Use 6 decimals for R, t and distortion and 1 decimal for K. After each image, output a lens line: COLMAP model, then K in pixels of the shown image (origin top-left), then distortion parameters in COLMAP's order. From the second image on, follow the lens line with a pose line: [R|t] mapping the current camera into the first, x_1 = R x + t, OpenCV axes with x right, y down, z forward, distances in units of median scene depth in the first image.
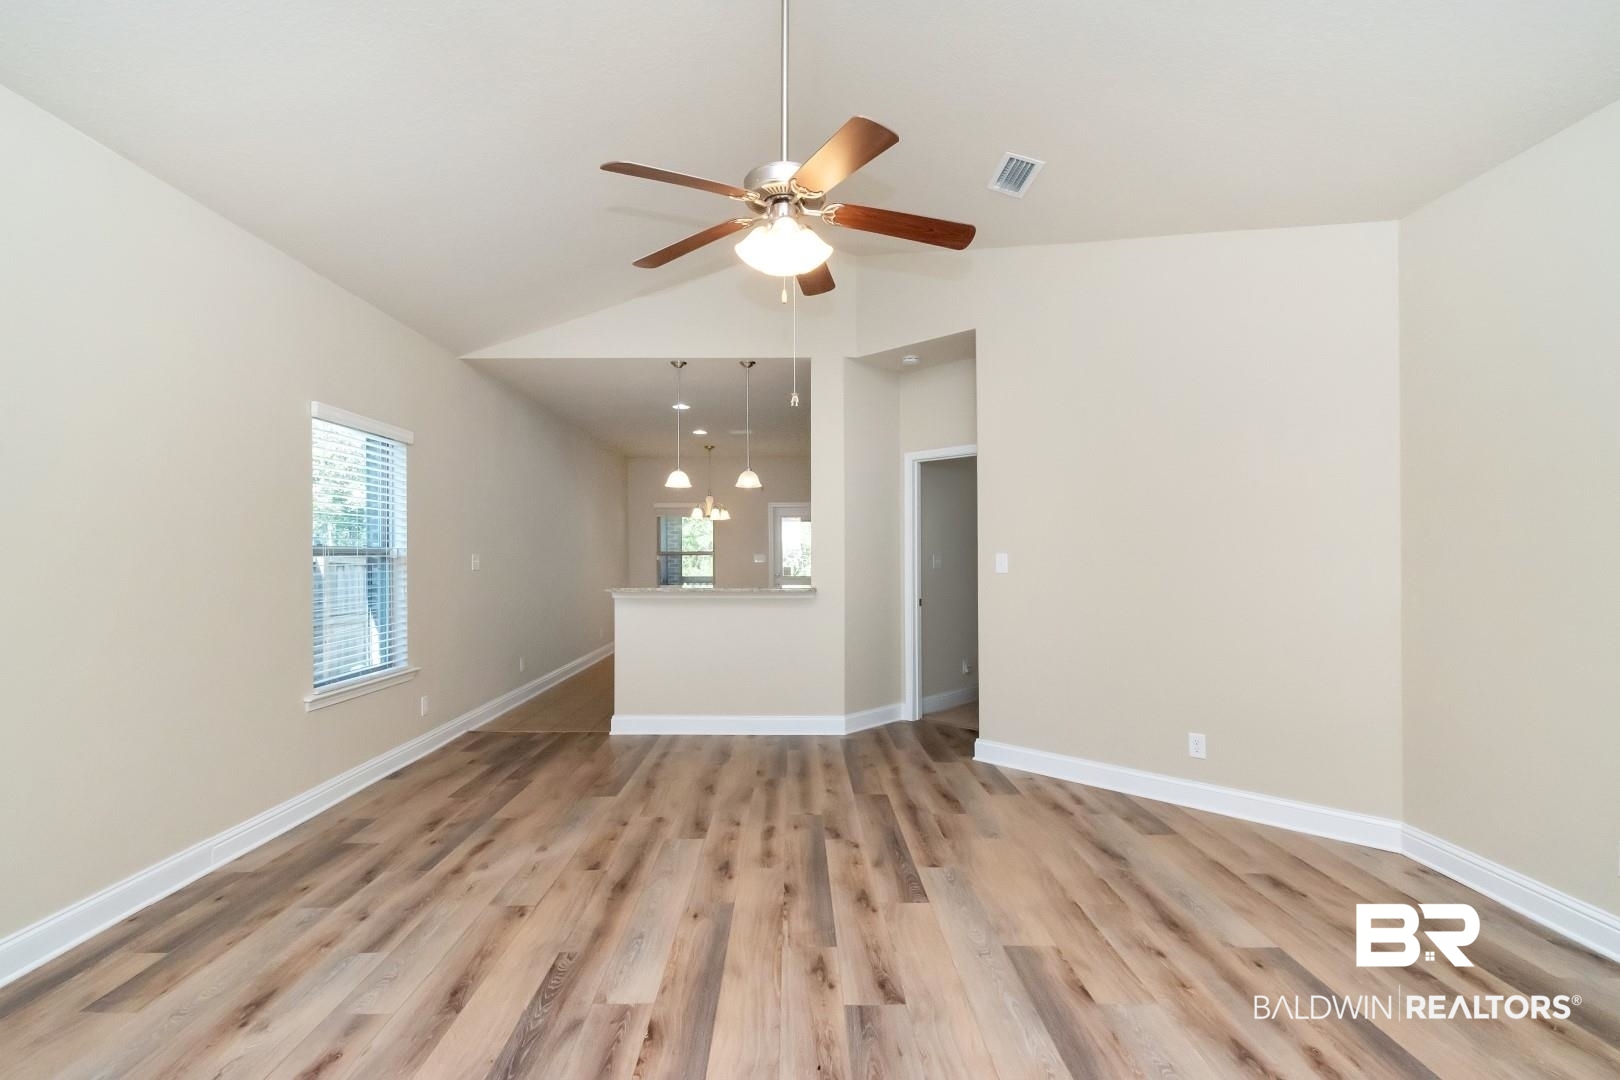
lens RADIAL K [[720.0, 0, 791.5], [0, 720.0, 561.6], [0, 0, 1]] dist [0.005161, -0.000561]
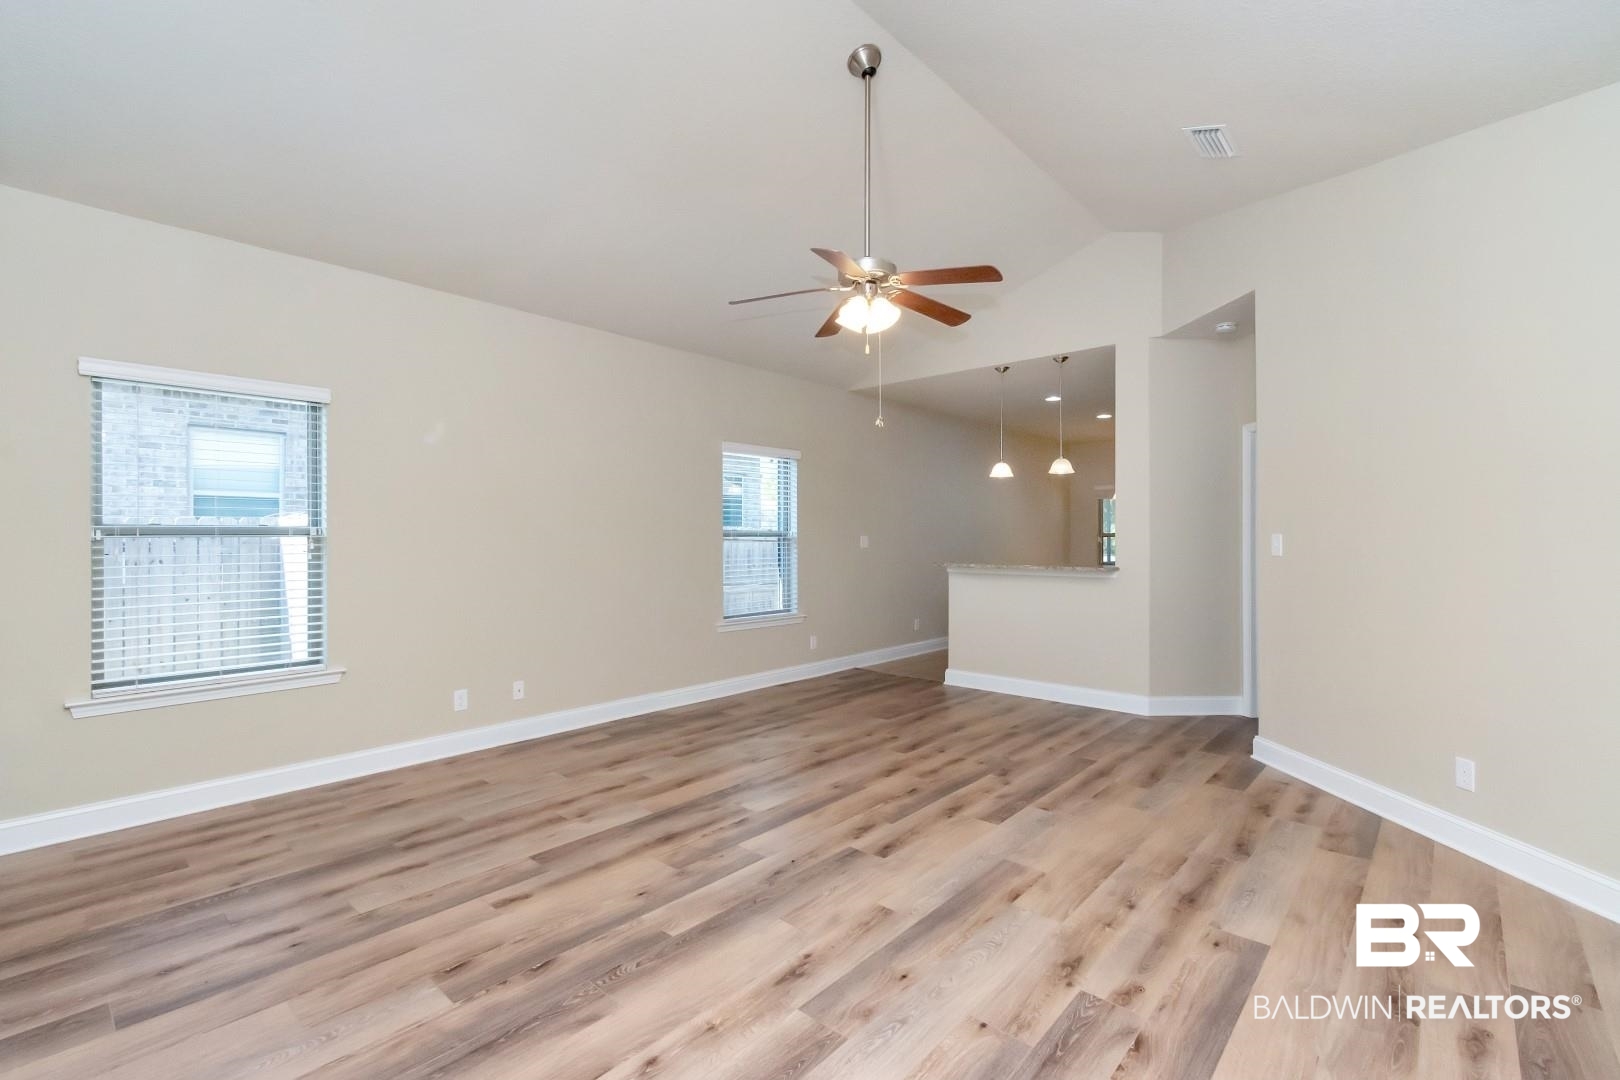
lens RADIAL K [[720.0, 0, 826.4], [0, 720.0, 541.6], [0, 0, 1]] dist [0.005161, -0.000561]
pose [[0.755333, 0.004237, -0.655328, 0.644649], [-0.005832, 0.999983, -0.000256, 0.002287], [0.655316, 0.004015, 0.755344, -0.082294]]
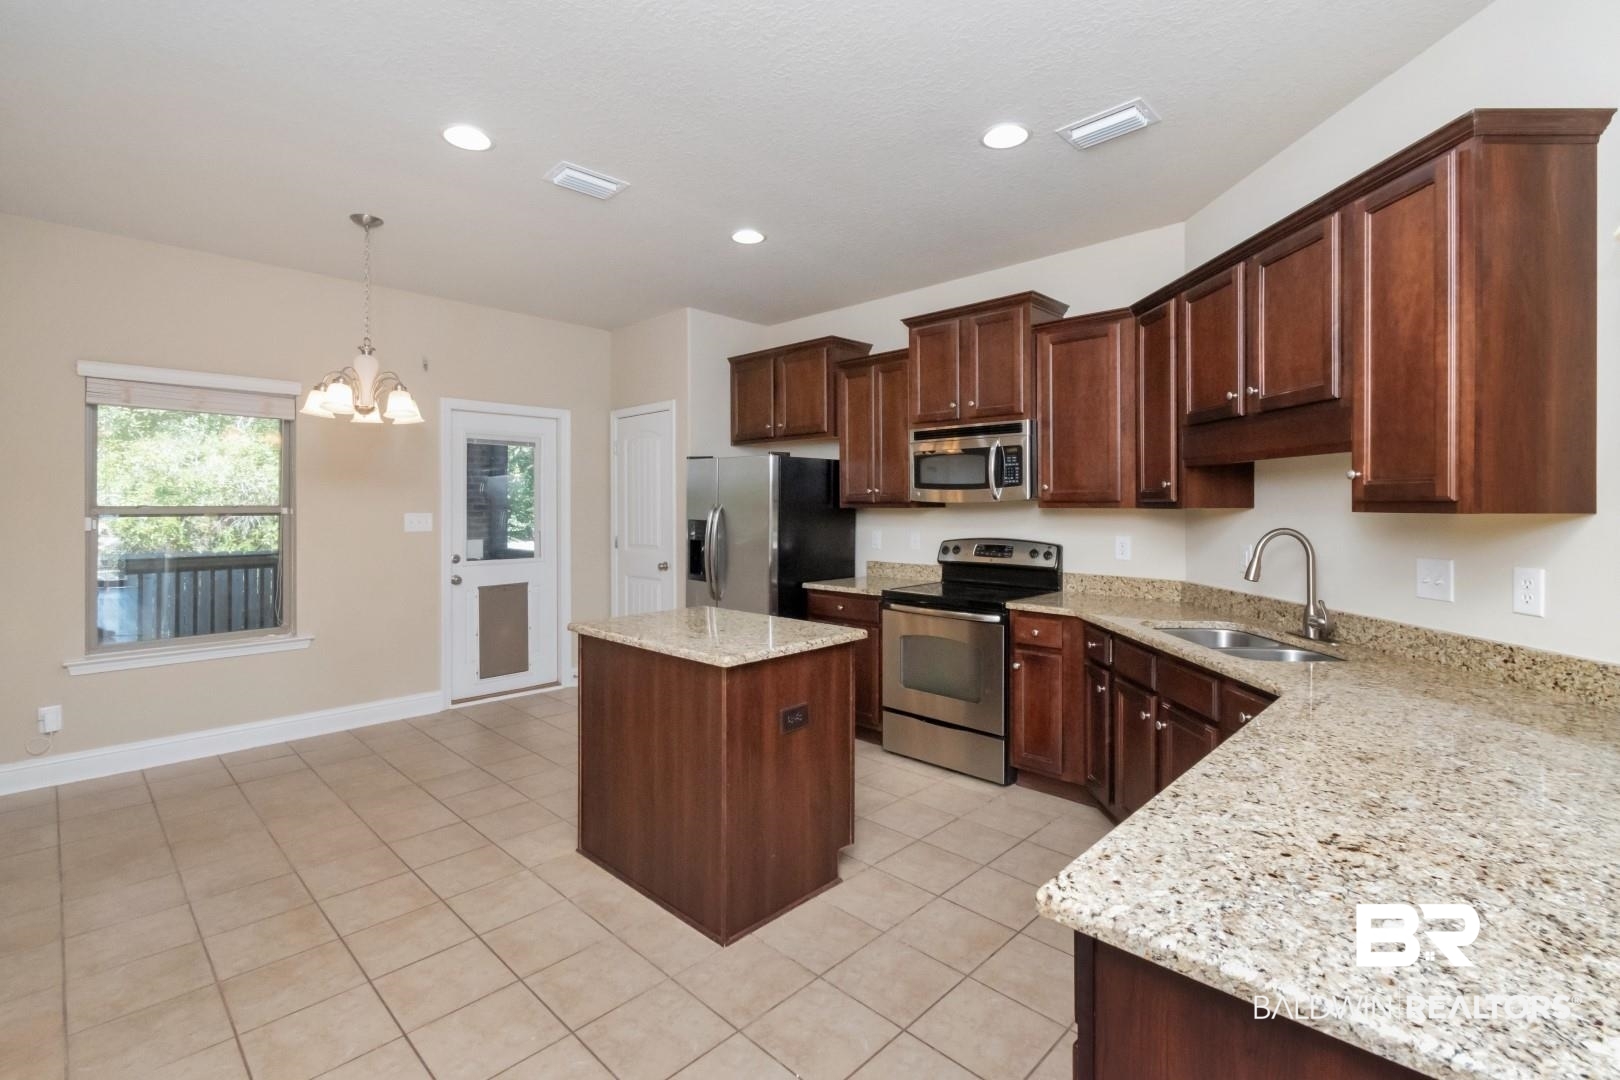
lens RADIAL K [[720.0, 0, 803.9], [0, 720.0, 502.7], [0, 0, 1]] dist [0.005161, -0.000561]
pose [[0.692799, 0.006644, 0.721100, -0.665985], [0.004119, 0.999905, -0.013170, -0.032491], [-0.721119, 0.012095, 0.692706, 1.770039]]
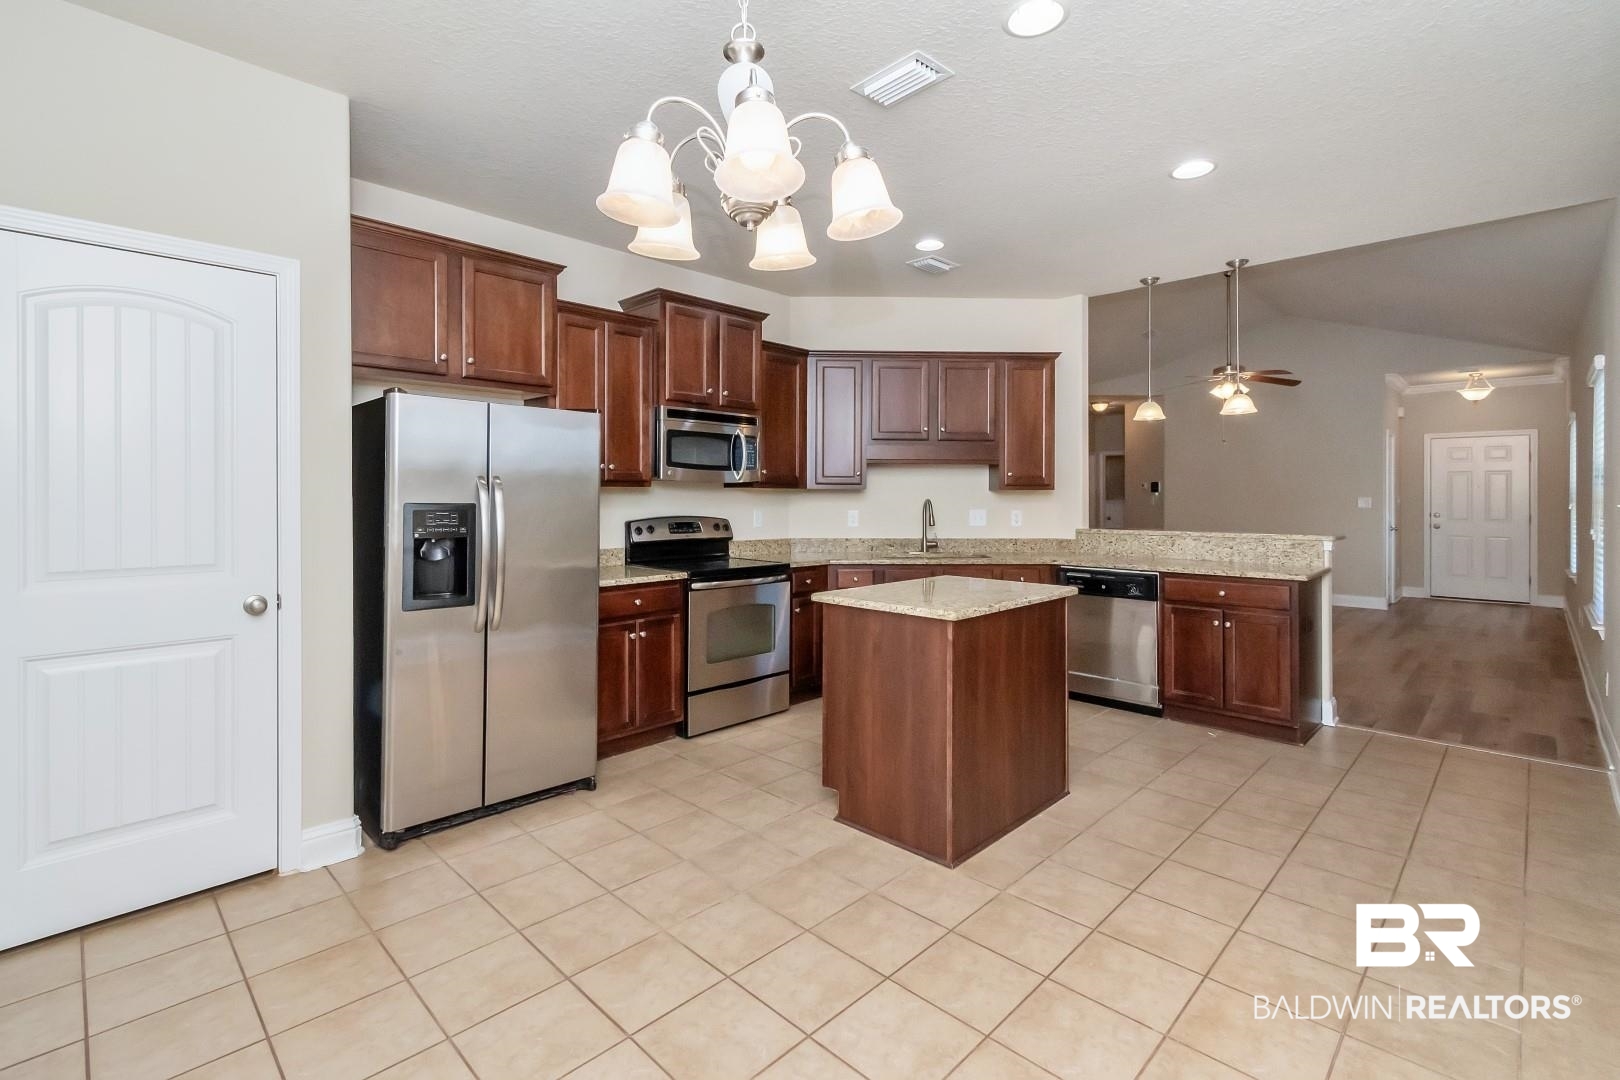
lens RADIAL K [[720.0, 0, 813.0], [0, 720.0, 497.3], [0, 0, 1]] dist [0.005161, -0.000561]
pose [[-0.708708, 0.002181, 0.705499, -0.662183], [0.007015, 0.999968, 0.003956, -0.024402], [-0.705467, 0.007752, -0.708700, 3.219101]]
